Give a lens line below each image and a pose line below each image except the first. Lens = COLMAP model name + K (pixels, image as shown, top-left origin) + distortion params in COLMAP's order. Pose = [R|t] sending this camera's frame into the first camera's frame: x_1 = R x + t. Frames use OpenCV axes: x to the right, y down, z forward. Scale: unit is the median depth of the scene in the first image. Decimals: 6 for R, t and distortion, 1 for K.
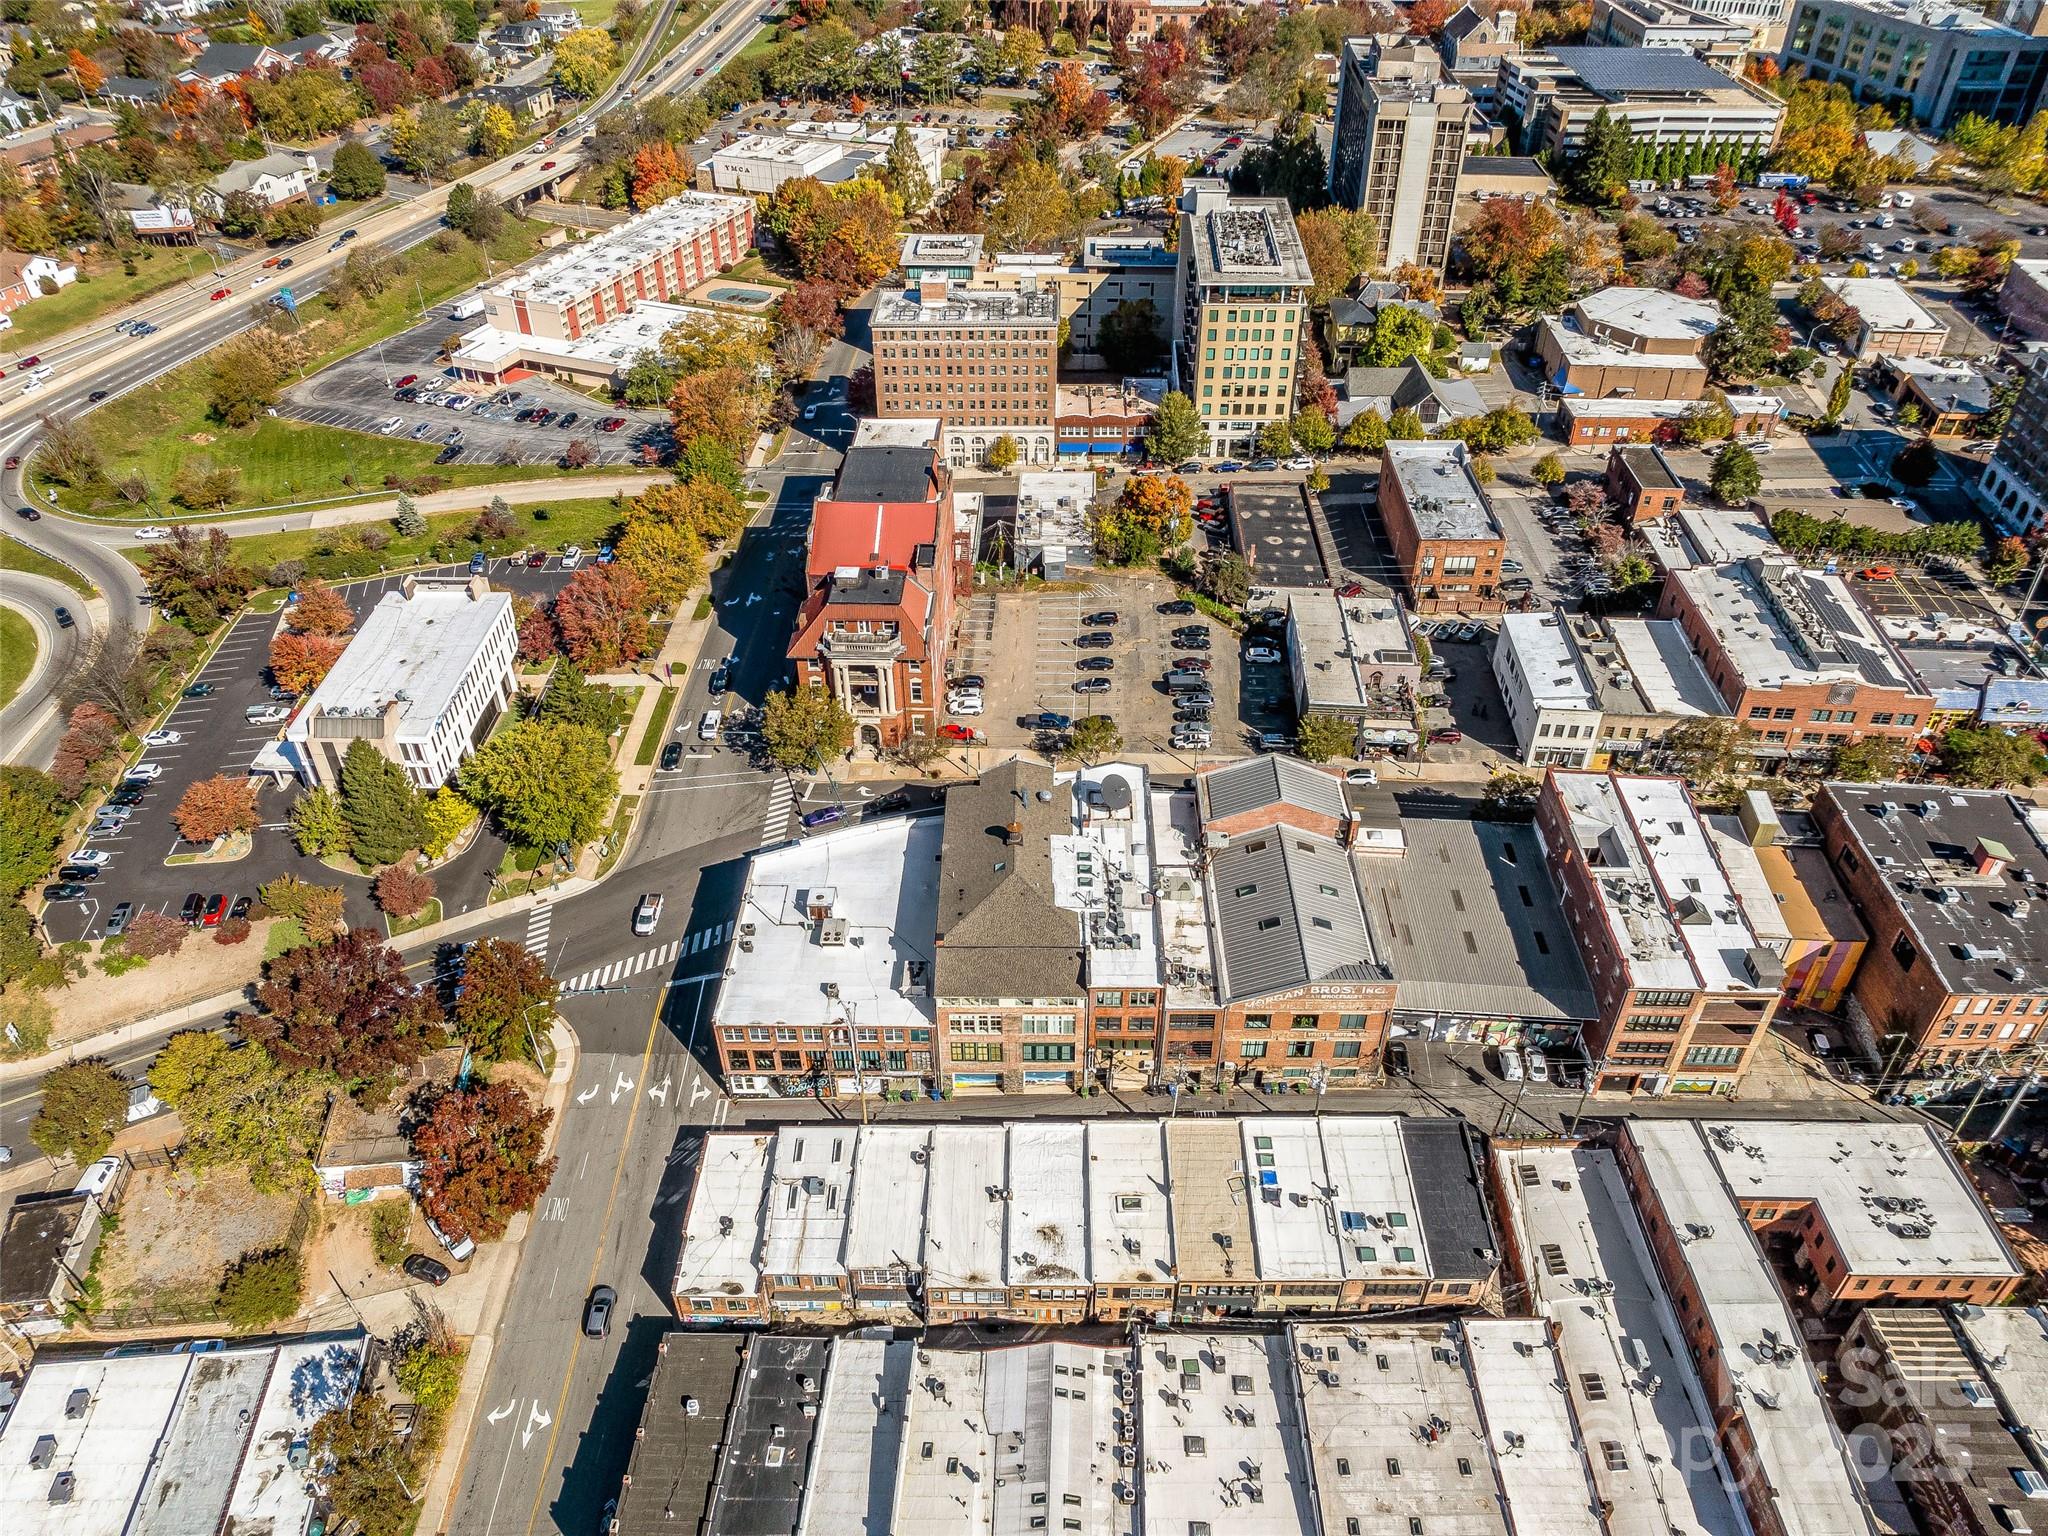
lens RADIAL K [[1427.5, 0, 1026.3], [0, 1427.5, 766.9], [0, 0, 1]] dist [-0.034305, 0.000306]
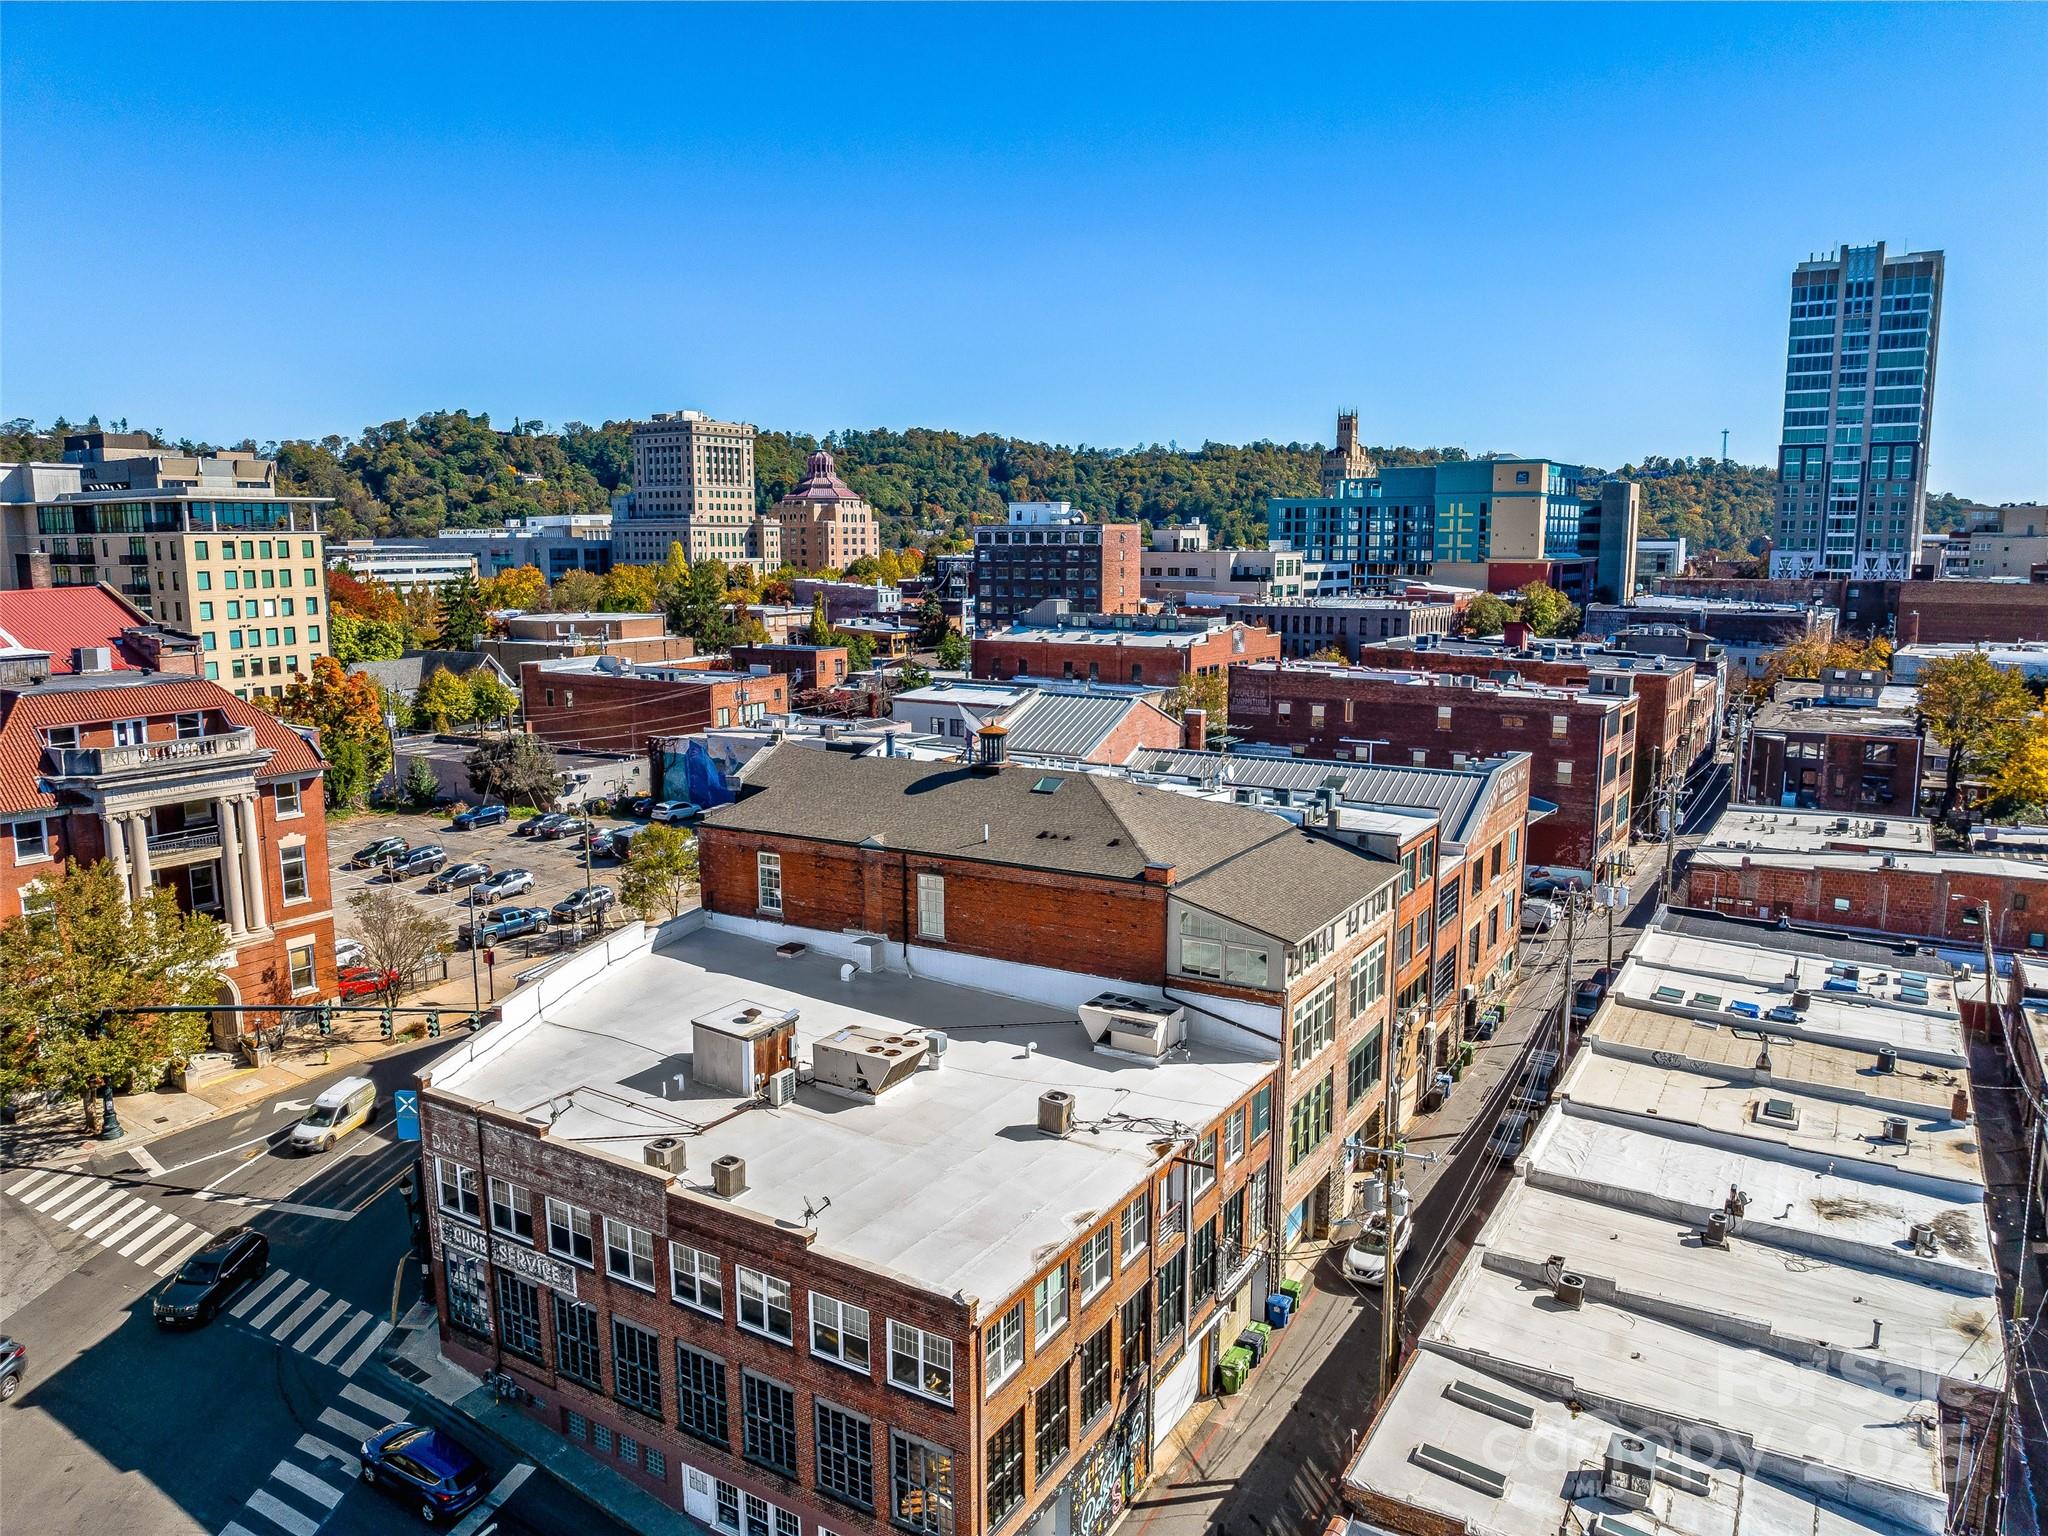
lens RADIAL K [[1427.5, 0, 1037.7], [0, 1427.5, 760.8], [0, 0, 1]] dist [-0.034305, 0.000306]
pose [[0.505610, -0.141021, 0.851159, -0.325569], [0.531518, 0.828015, -0.178549, 0.115641], [-0.679594, 0.542683, 0.493607, 0.629992]]
